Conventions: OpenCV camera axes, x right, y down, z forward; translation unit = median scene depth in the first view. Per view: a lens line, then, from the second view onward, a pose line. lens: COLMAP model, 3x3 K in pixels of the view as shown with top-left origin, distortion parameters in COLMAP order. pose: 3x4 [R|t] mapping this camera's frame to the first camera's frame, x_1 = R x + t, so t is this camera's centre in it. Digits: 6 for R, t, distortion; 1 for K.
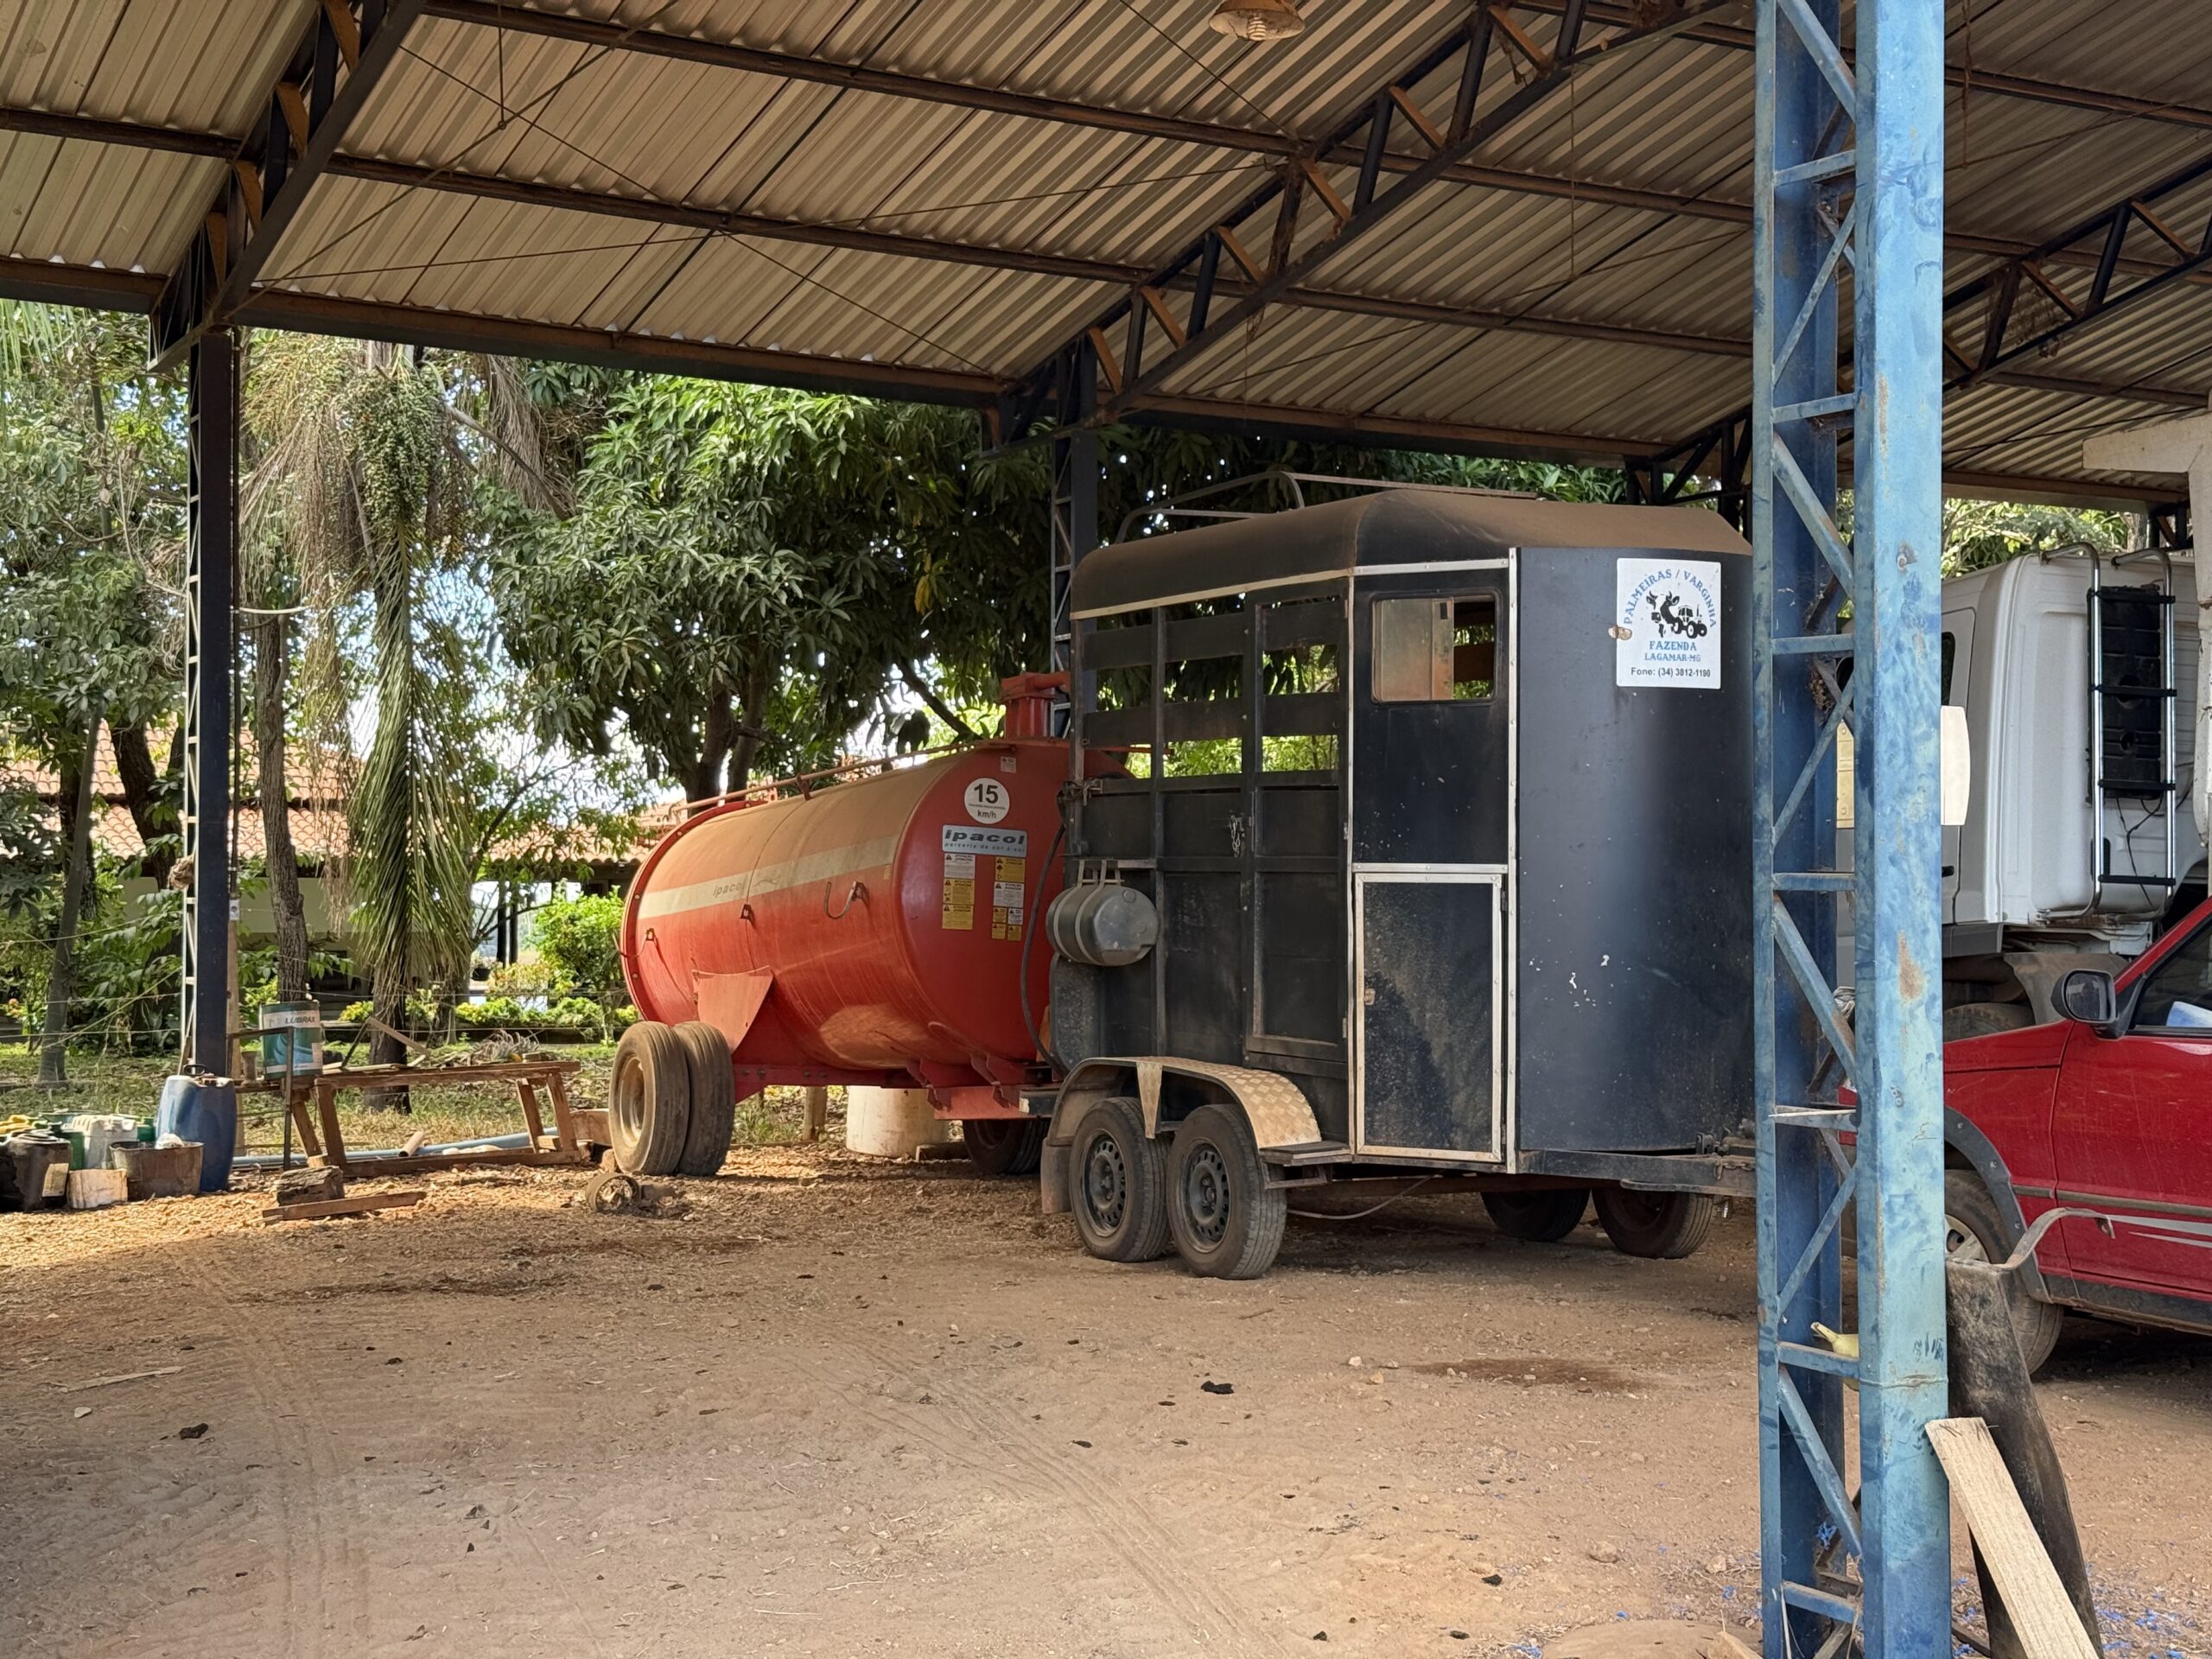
lens RADIAL K [[3020.4, 0, 1101.1], [0, 3020.4, 823.2], [0, 0, 1]] dist [0.121735, -0.019253]
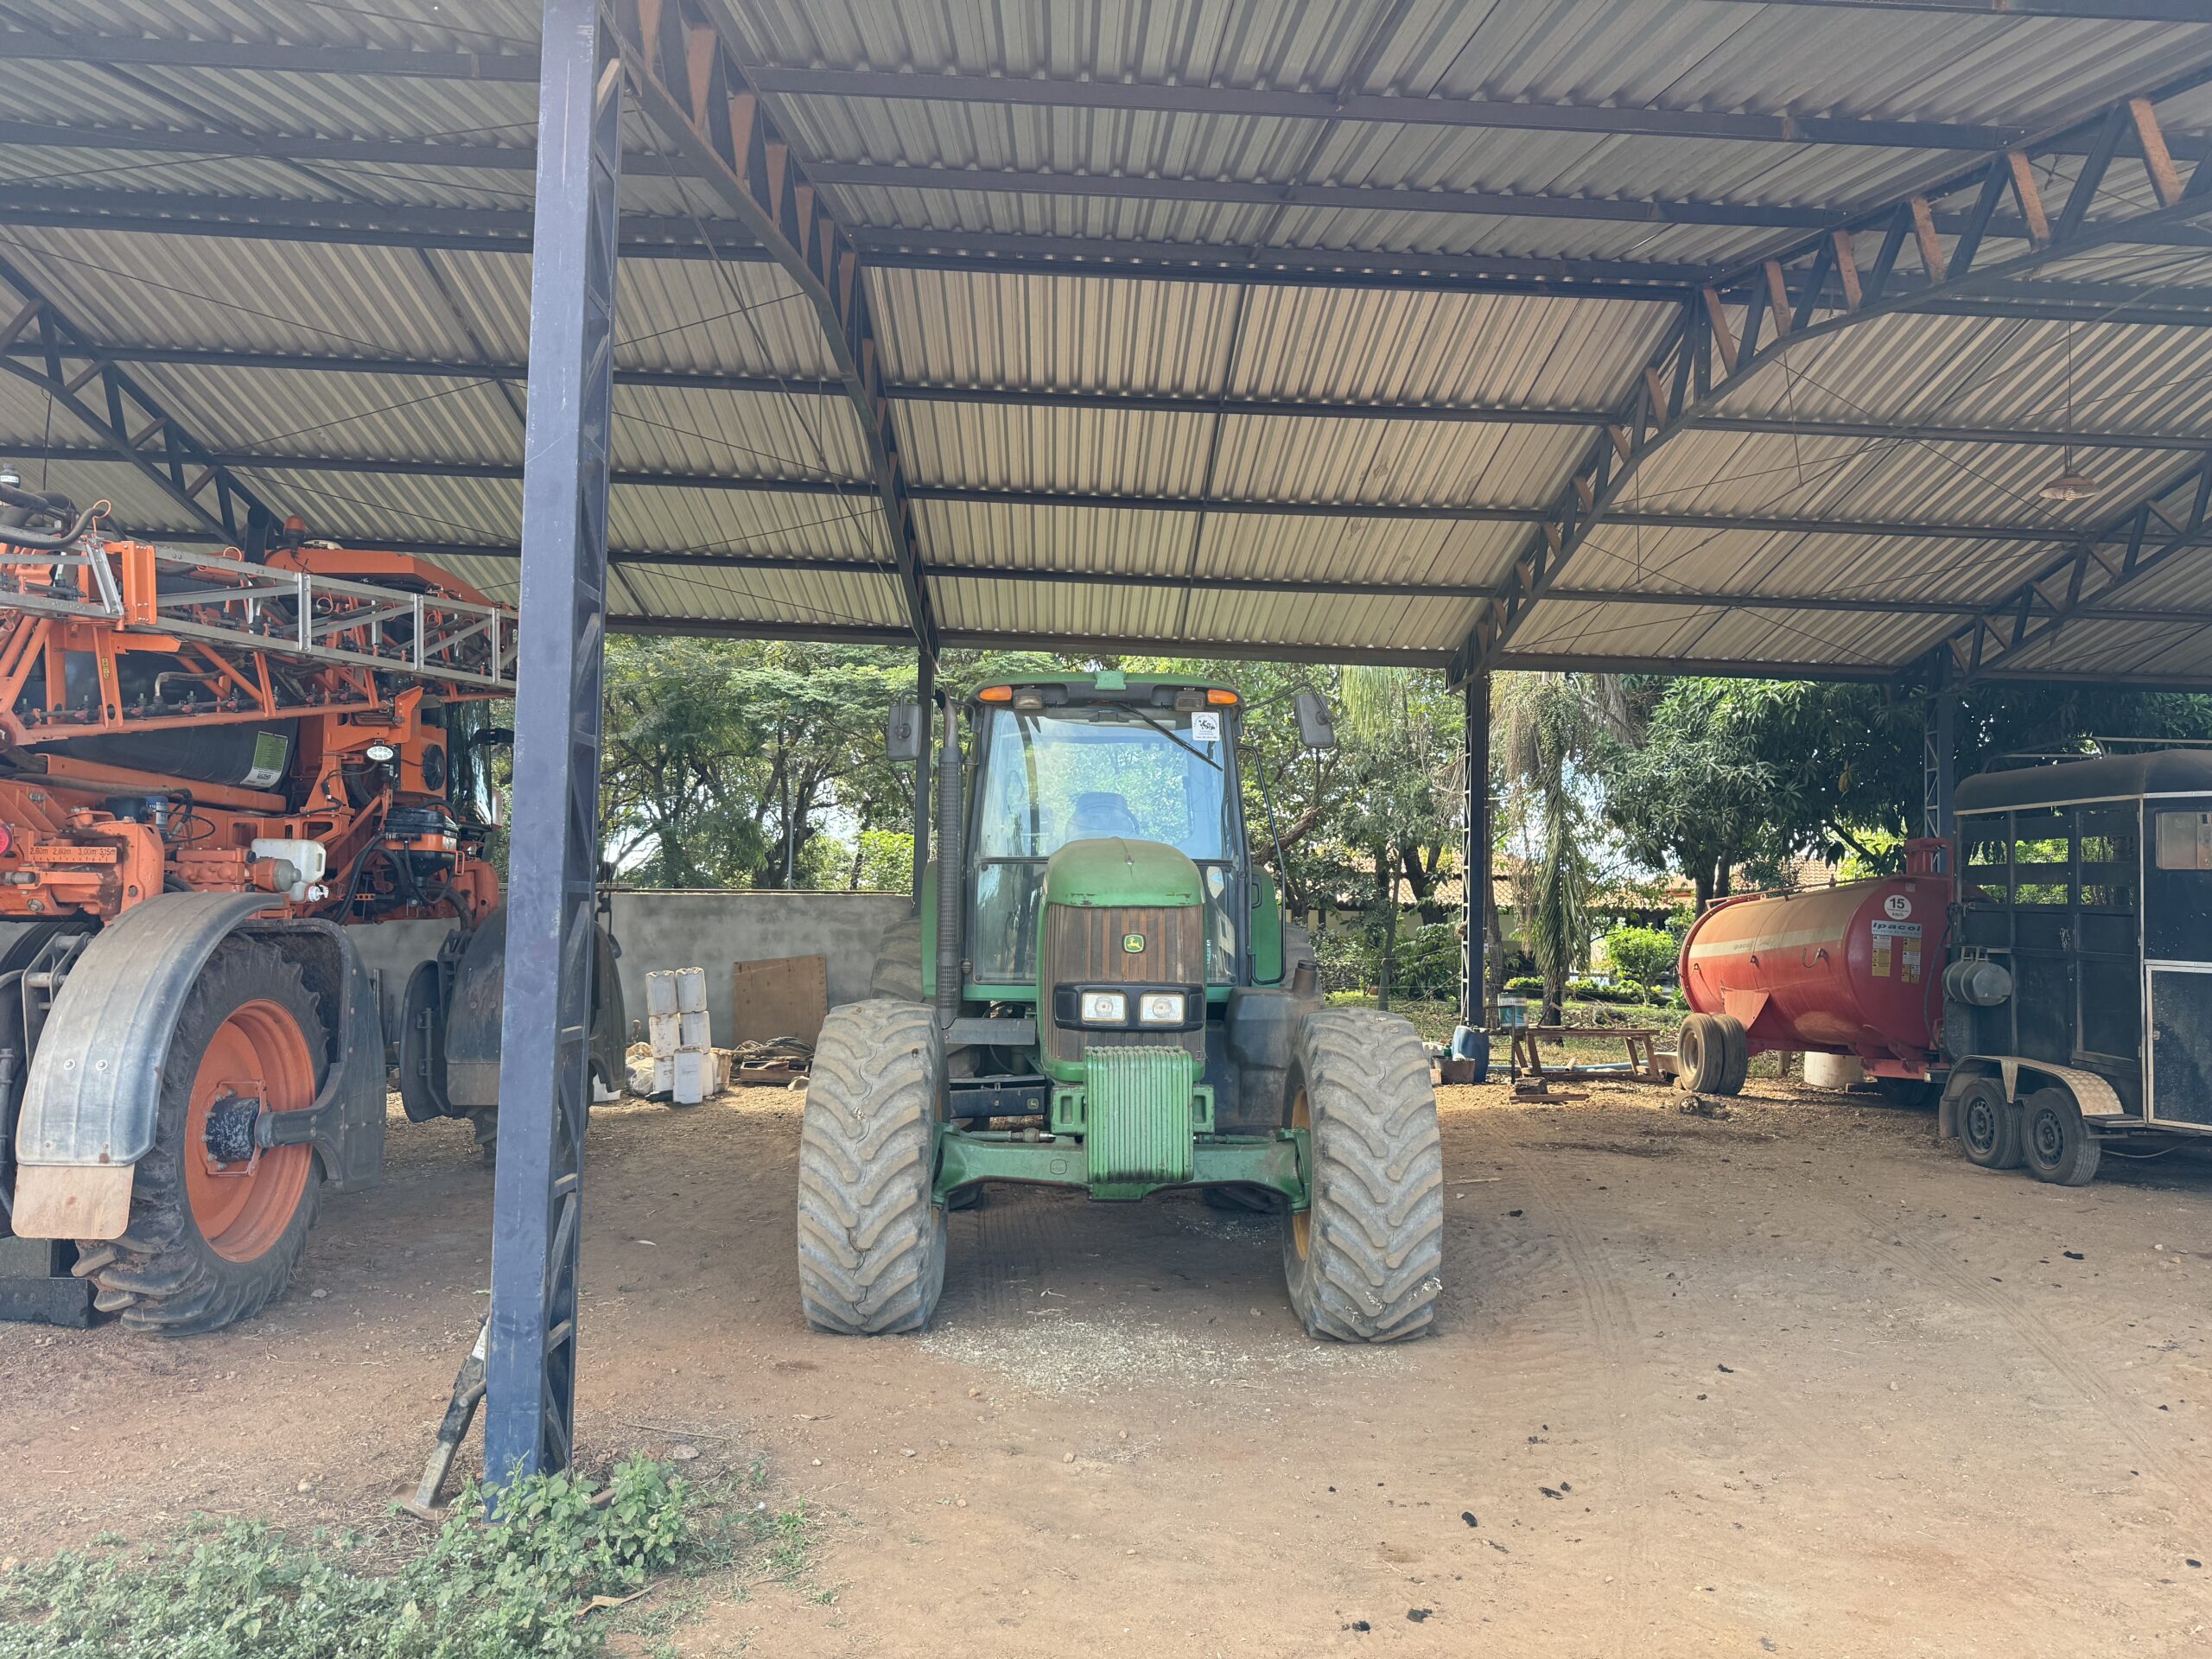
lens RADIAL K [[1530.1, 0, 1103.1], [0, 1530.1, 824.8], [0, 0, 1]] dist [0.026570, -0.046729]
pose [[0.882306, -0.008677, -0.470596, -0.020730], [-0.006931, 0.999482, -0.031423, -0.021517], [0.470625, 0.030986, 0.881789, -0.056520]]
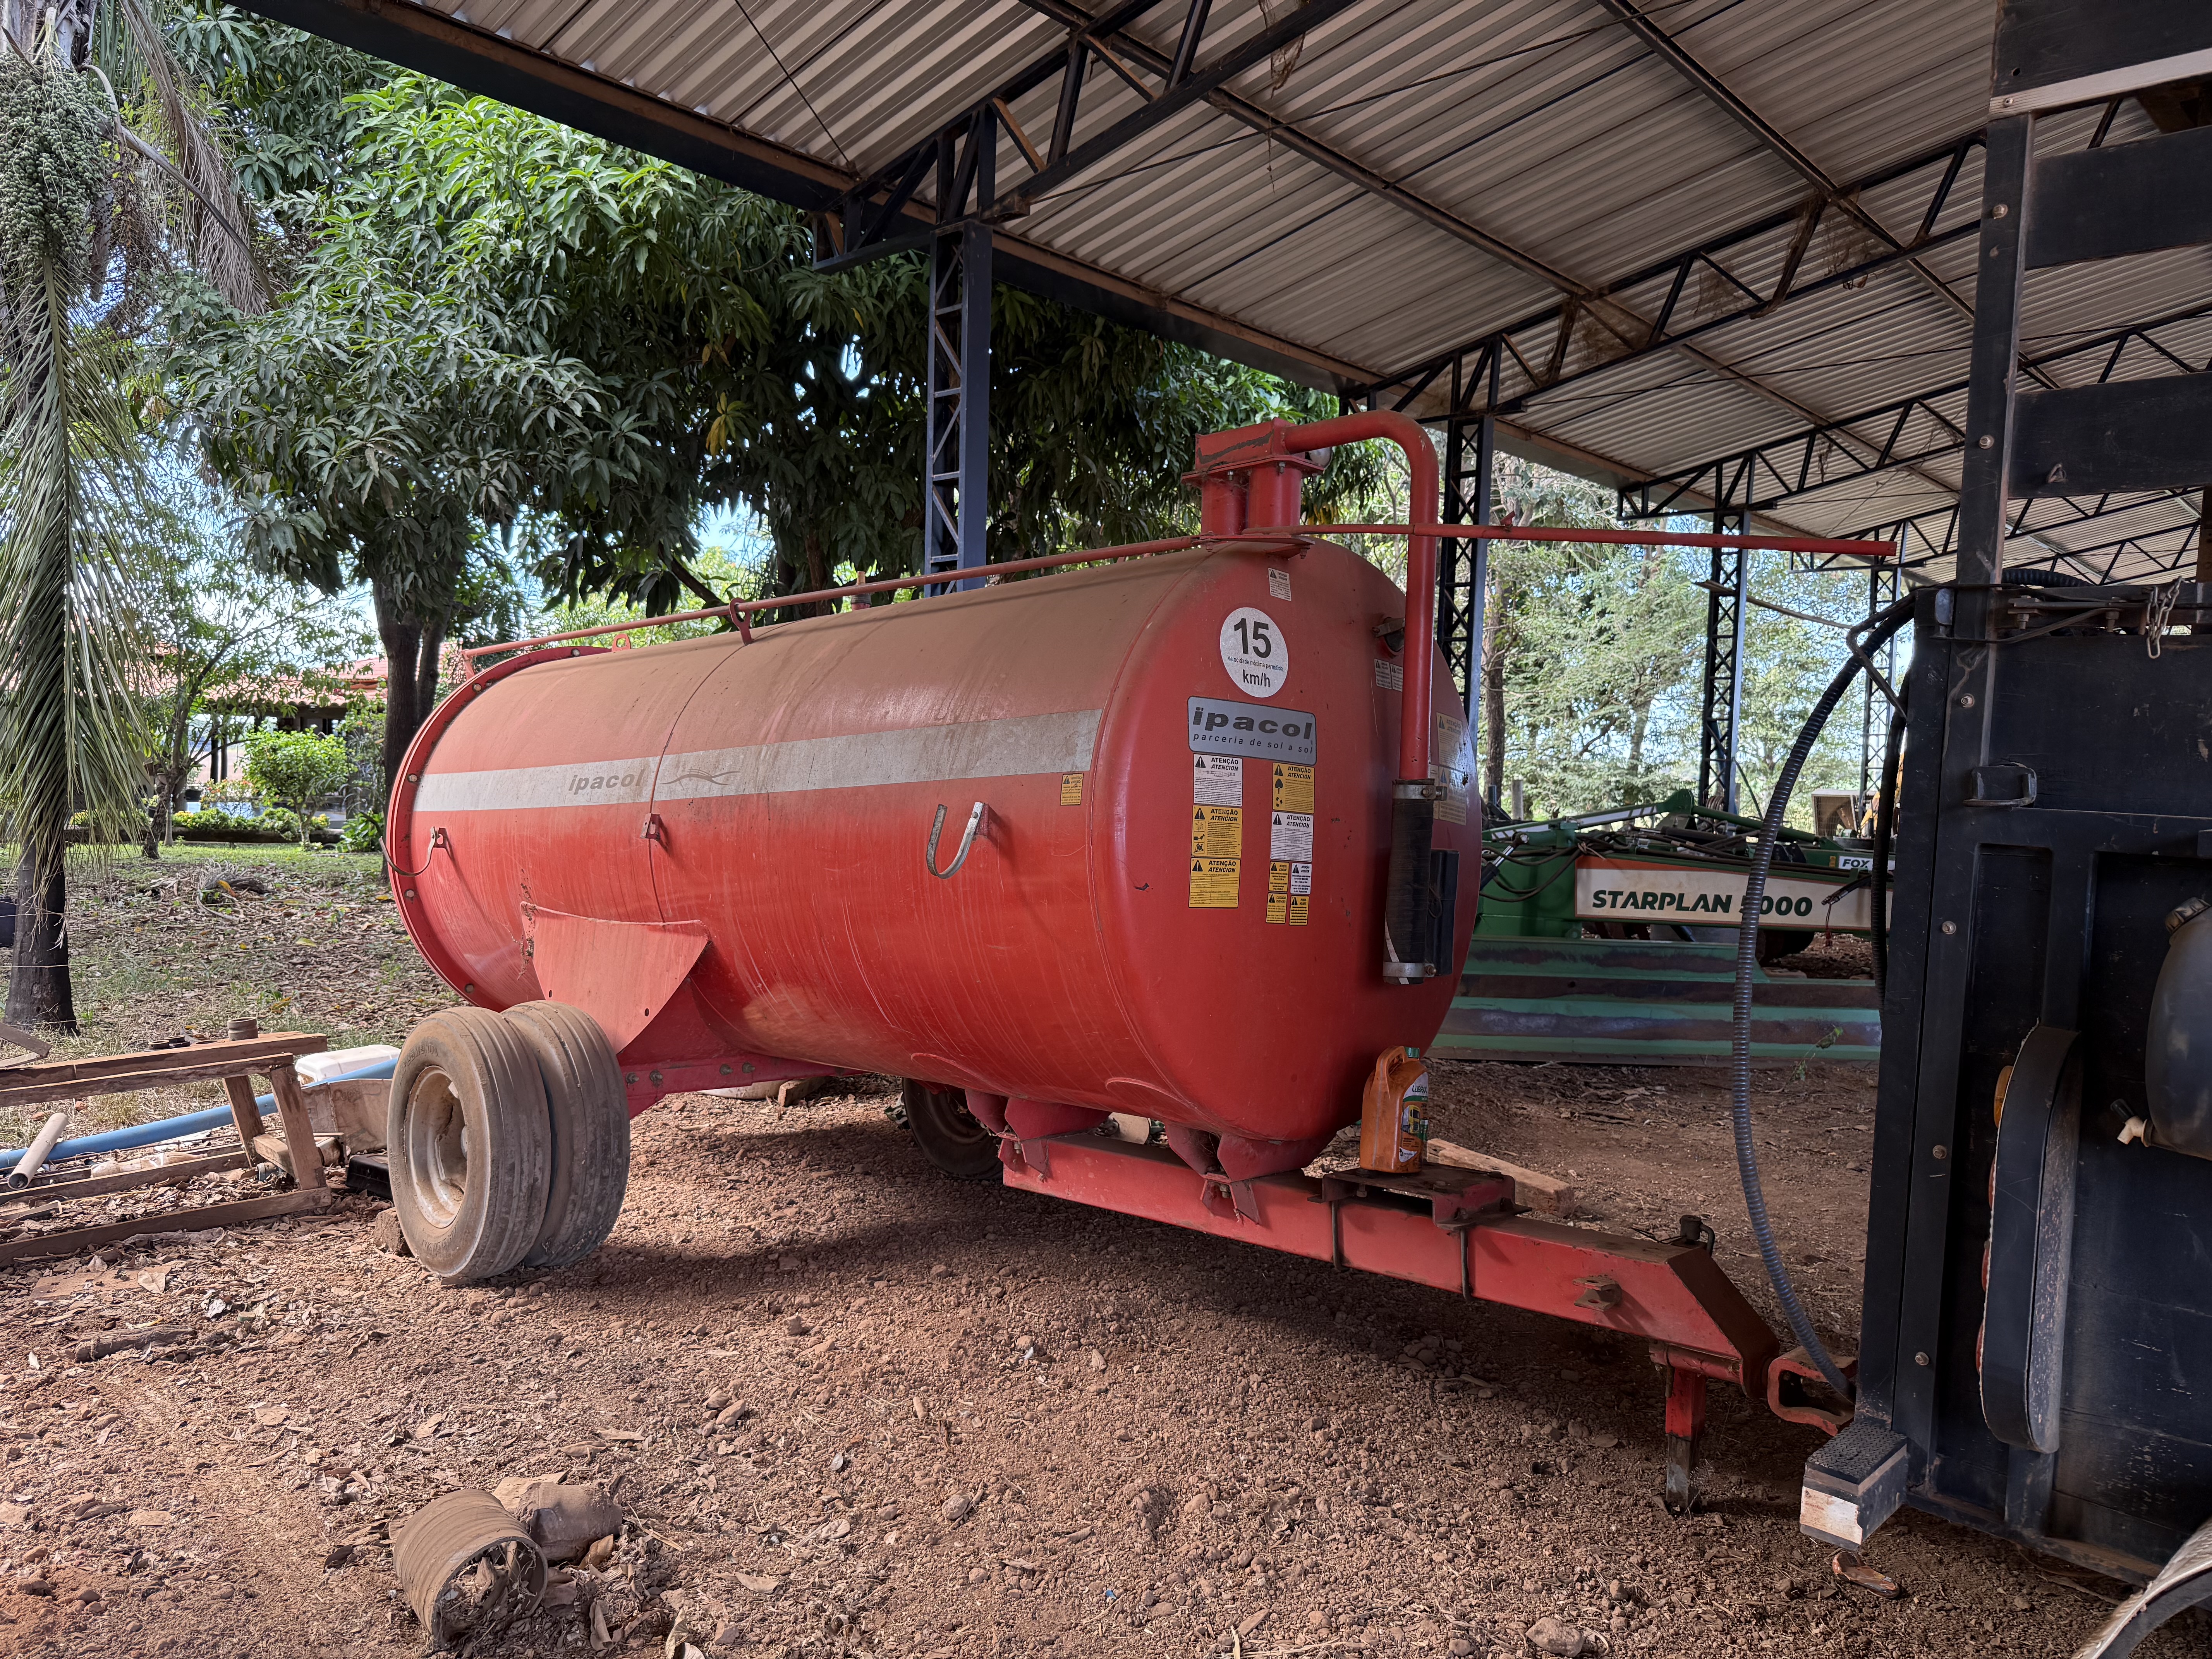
lens RADIAL K [[1566.2, 0, 1101.3], [0, 1566.2, 831.0], [0, 0, 1]] dist [0.018739, -0.021676]
pose [[0.950023, 0.012967, 0.311911, -0.123811], [-0.038941, 0.996256, 0.077191, 0.002839], [-0.309742, -0.085479, 0.946971, 0.655110]]
